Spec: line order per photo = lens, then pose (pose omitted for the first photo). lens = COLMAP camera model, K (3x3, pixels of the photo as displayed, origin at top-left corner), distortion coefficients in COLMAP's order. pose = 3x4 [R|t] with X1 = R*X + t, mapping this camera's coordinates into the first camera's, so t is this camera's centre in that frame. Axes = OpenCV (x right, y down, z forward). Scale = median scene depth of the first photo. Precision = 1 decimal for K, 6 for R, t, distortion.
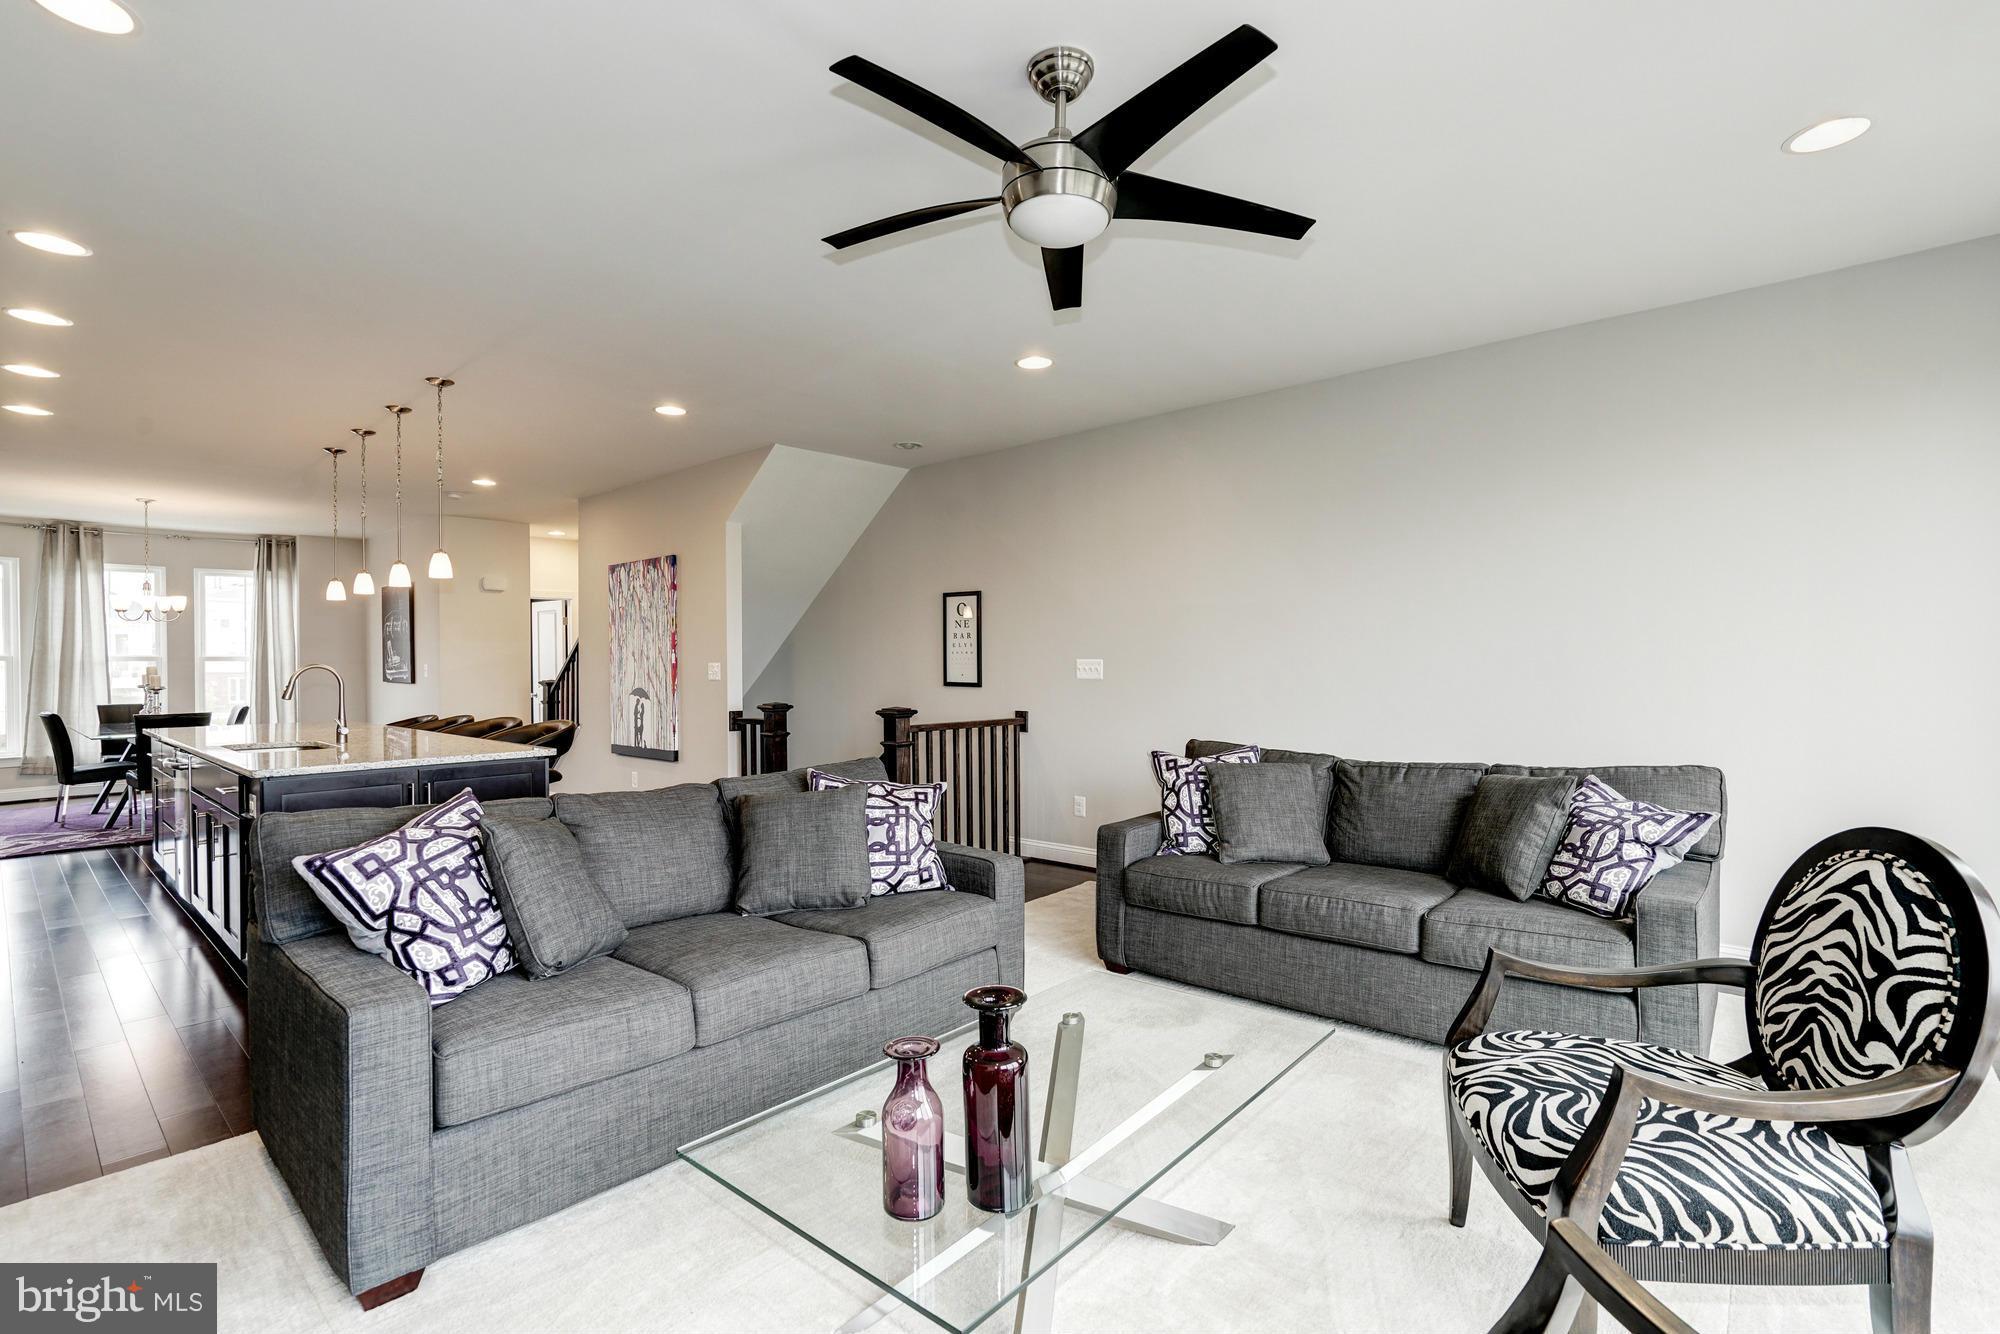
lens RADIAL K [[916.0, 0, 945.8], [0, 916.0, 671.9], [0, 0, 1]] dist [-0.001860, 0.014006]
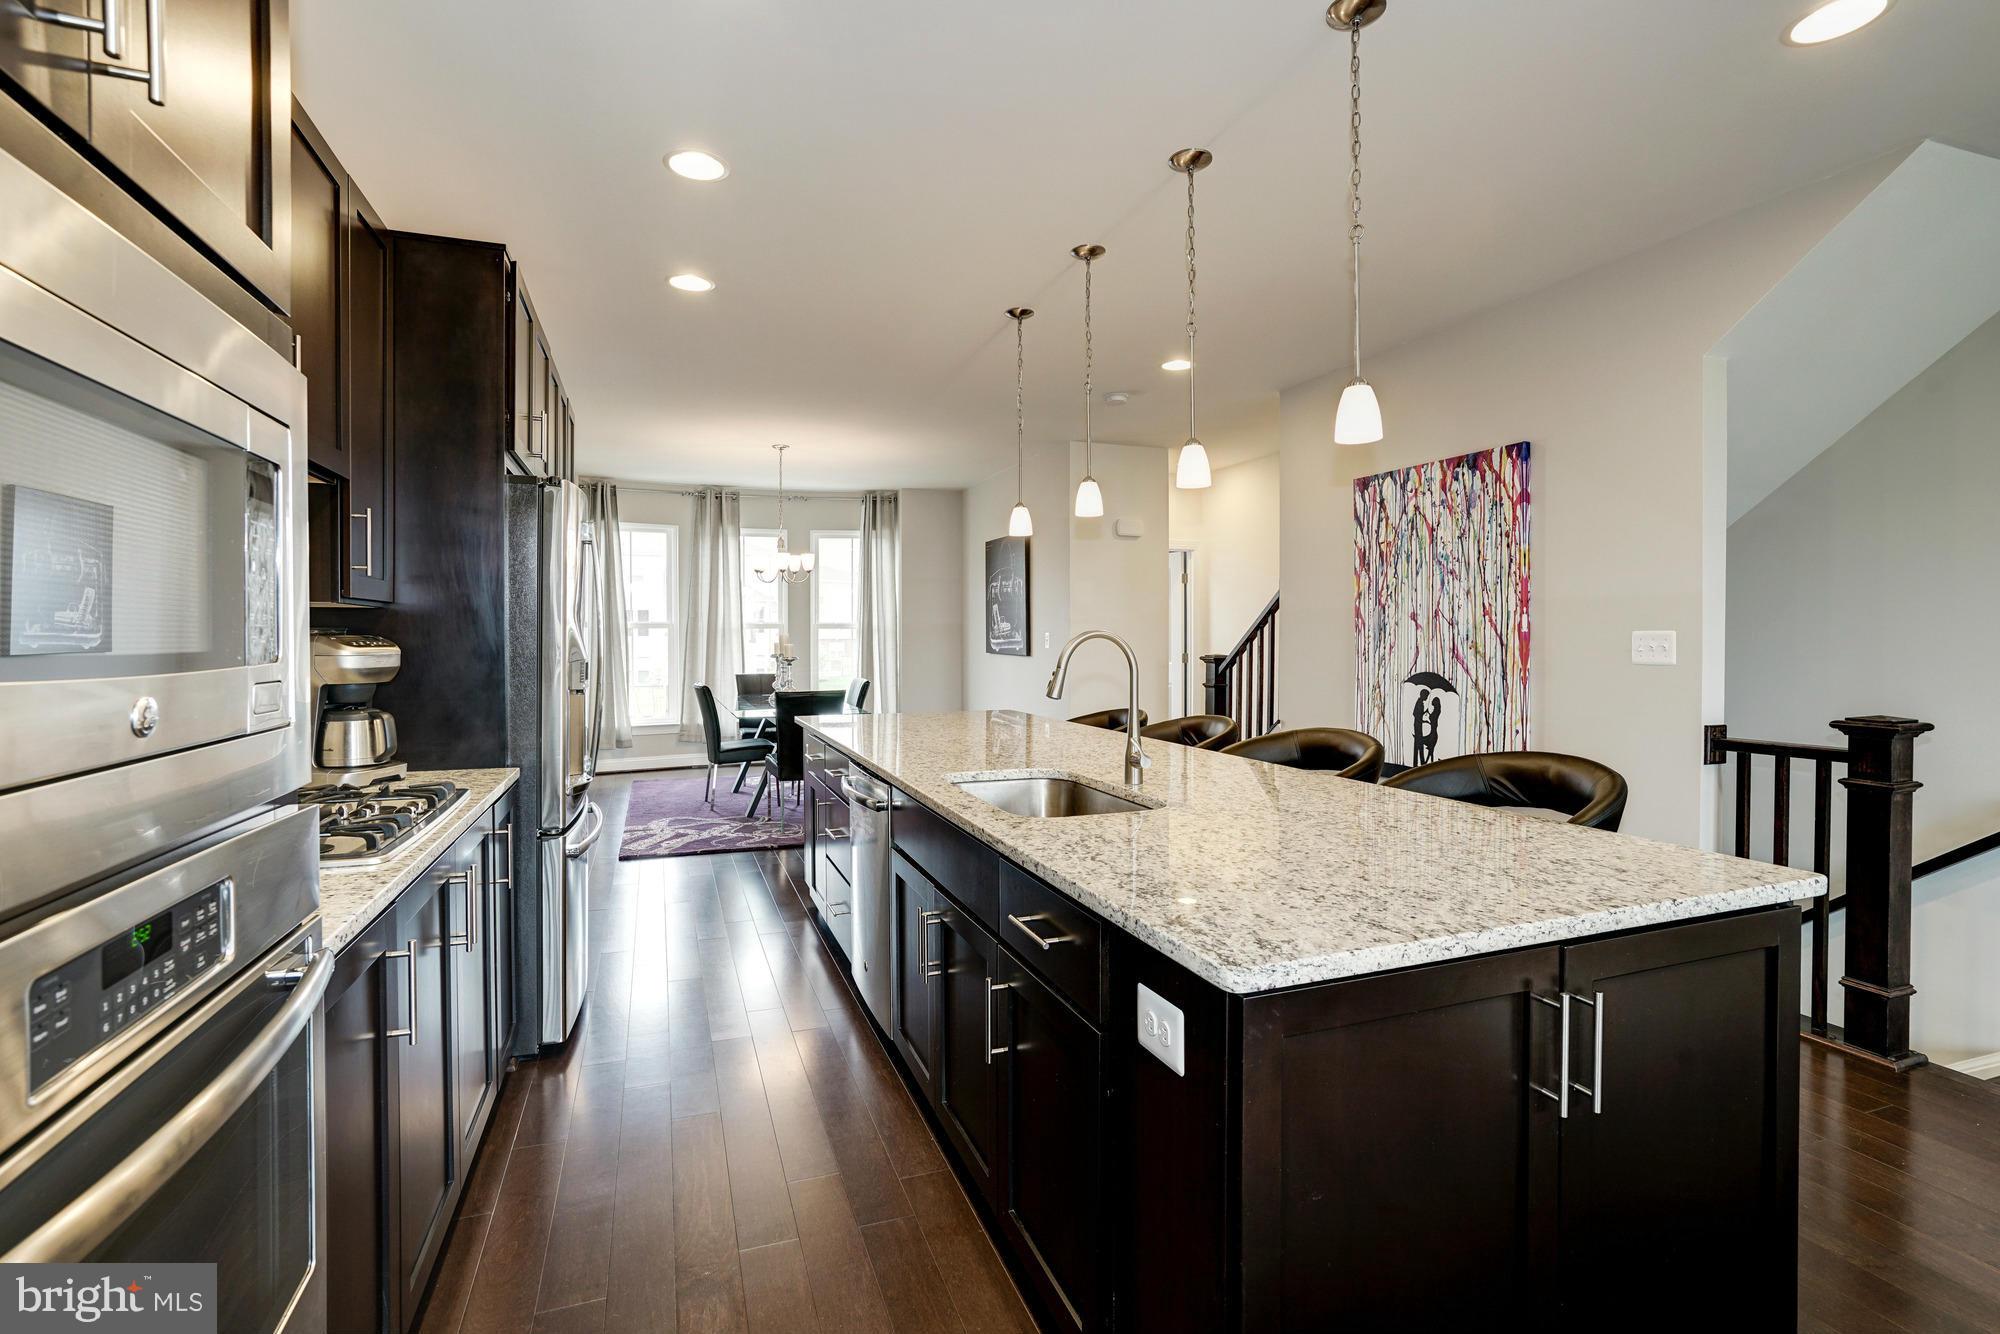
lens RADIAL K [[914.7, 0, 987.8], [0, 914.7, 652.8], [0, 0, 1]] dist [-0.054166, 0.024150]
pose [[0.898386, 0.011879, -0.439046, -0.301015], [-0.006159, 0.999877, 0.014450, -0.002005], [0.439164, -0.010278, 0.898348, 0.298253]]
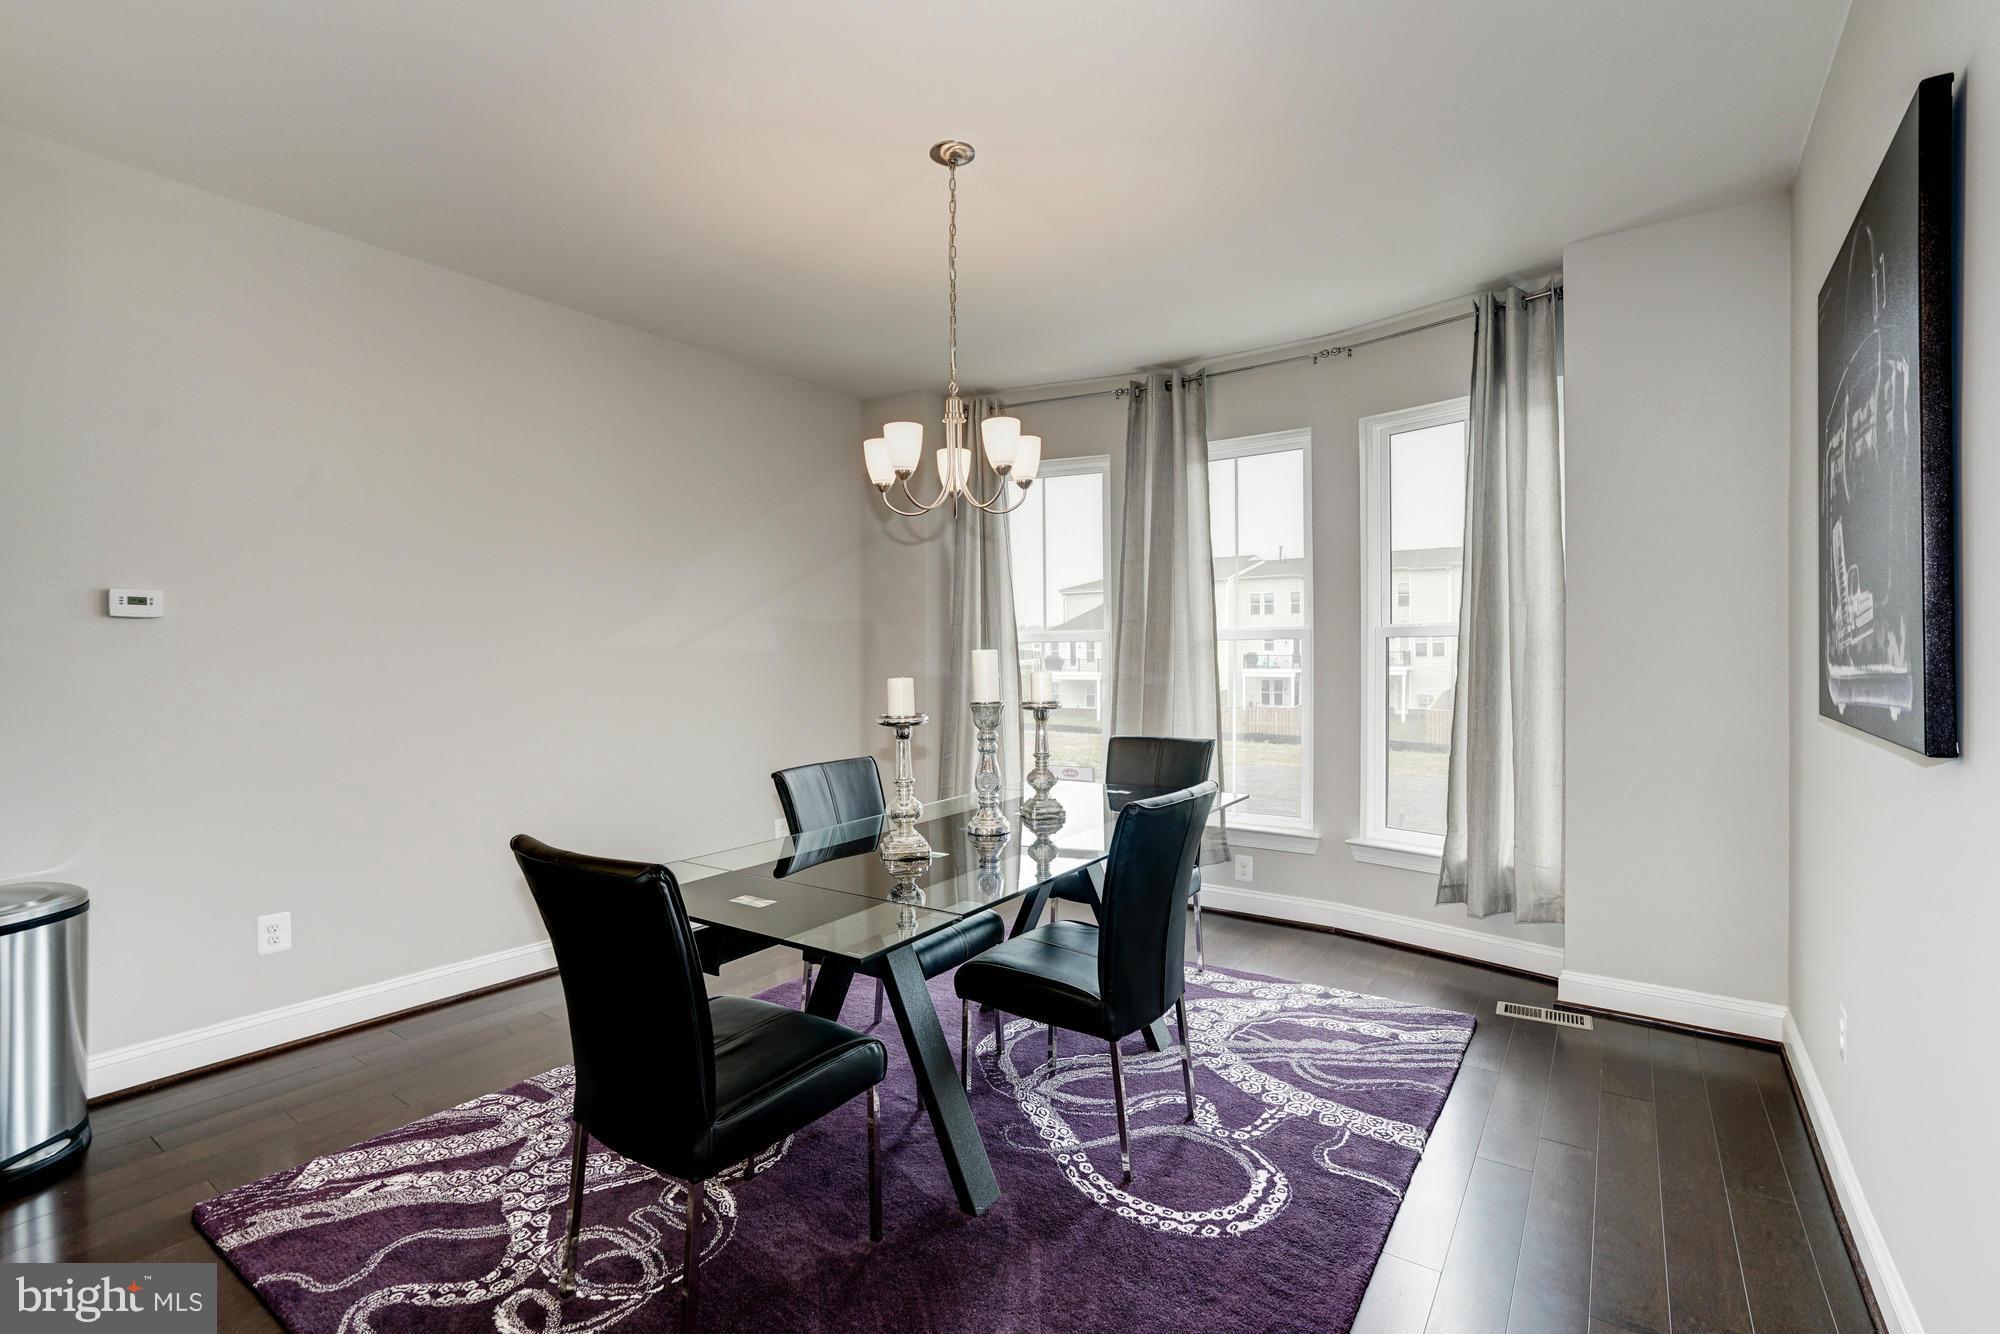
lens RADIAL K [[898.1, 0, 1005.8], [0, 898.1, 672.5], [0, 0, 1]] dist [-0.000917, 0.000380]
pose [[0.163715, 0.020254, -0.986300, -0.539765], [-0.001740, 0.999794, 0.020243, -0.004648], [0.986506, -0.001598, 0.163716, 0.965271]]
